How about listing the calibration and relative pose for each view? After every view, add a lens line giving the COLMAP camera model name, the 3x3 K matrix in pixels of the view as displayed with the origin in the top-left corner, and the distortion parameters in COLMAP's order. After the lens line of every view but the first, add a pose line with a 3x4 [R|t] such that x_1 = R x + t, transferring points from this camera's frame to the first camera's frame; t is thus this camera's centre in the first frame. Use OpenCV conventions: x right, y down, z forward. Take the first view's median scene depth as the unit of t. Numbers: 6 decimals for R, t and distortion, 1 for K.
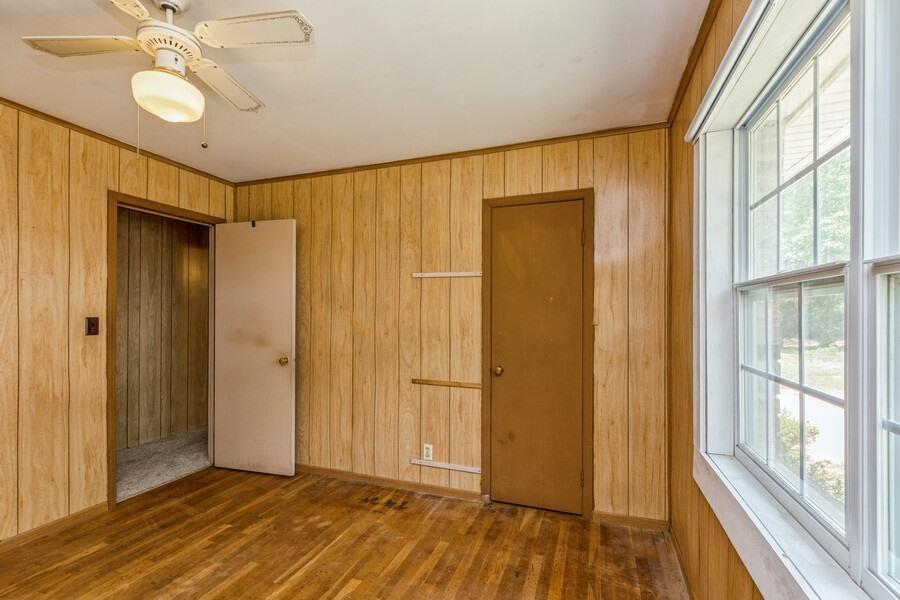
lens RADIAL K [[409.5, 0, 449.3], [0, 409.5, 307.4], [0, 0, 1]] dist [0.016963, -0.001030]
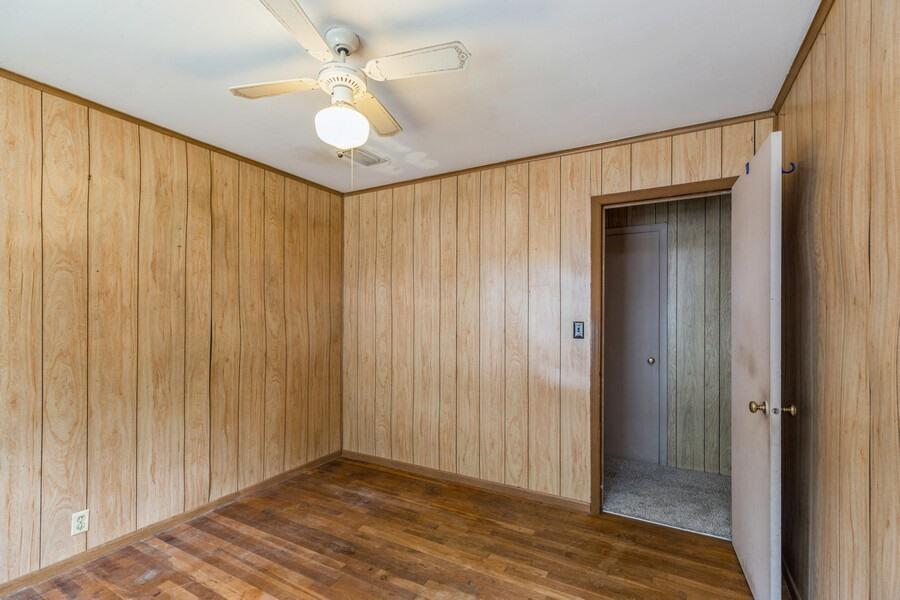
lens RADIAL K [[409.5, 0, 455.5], [0, 409.5, 308.6], [0, 0, 1]] dist [0.016963, -0.001030]
pose [[-0.153479, -0.023794, -0.987865, 0.235491], [0.012904, 0.999577, -0.026081, 0.014767], [0.988068, -0.016750, -0.153107, 0.867344]]
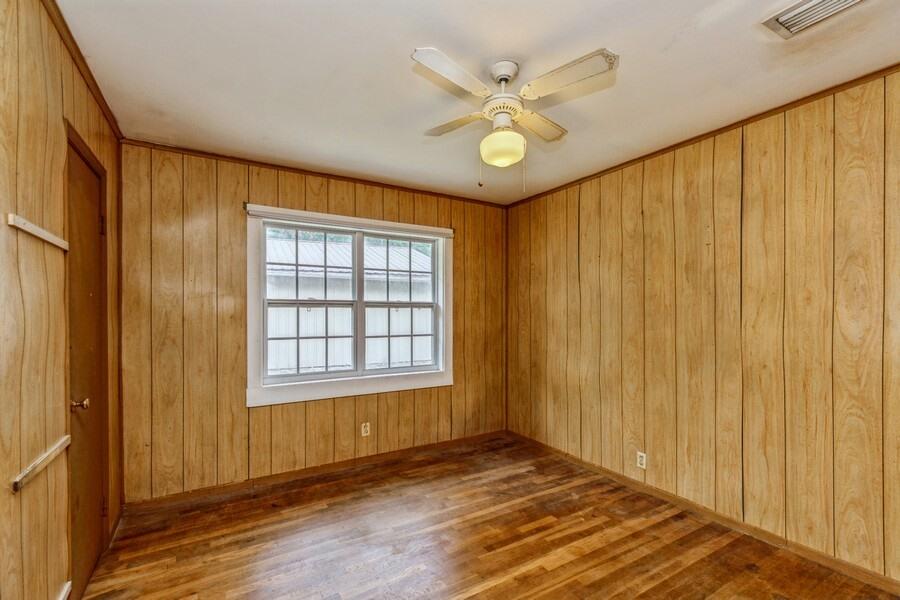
lens RADIAL K [[409.5, 0, 453.4], [0, 409.5, 313.5], [0, 0, 1]] dist [0.016963, -0.001030]
pose [[-0.783788, -0.002523, 0.621024, -0.782487], [-0.009552, 0.999922, -0.007993, 0.012556], [-0.620955, -0.012197, -0.783751, 1.229618]]
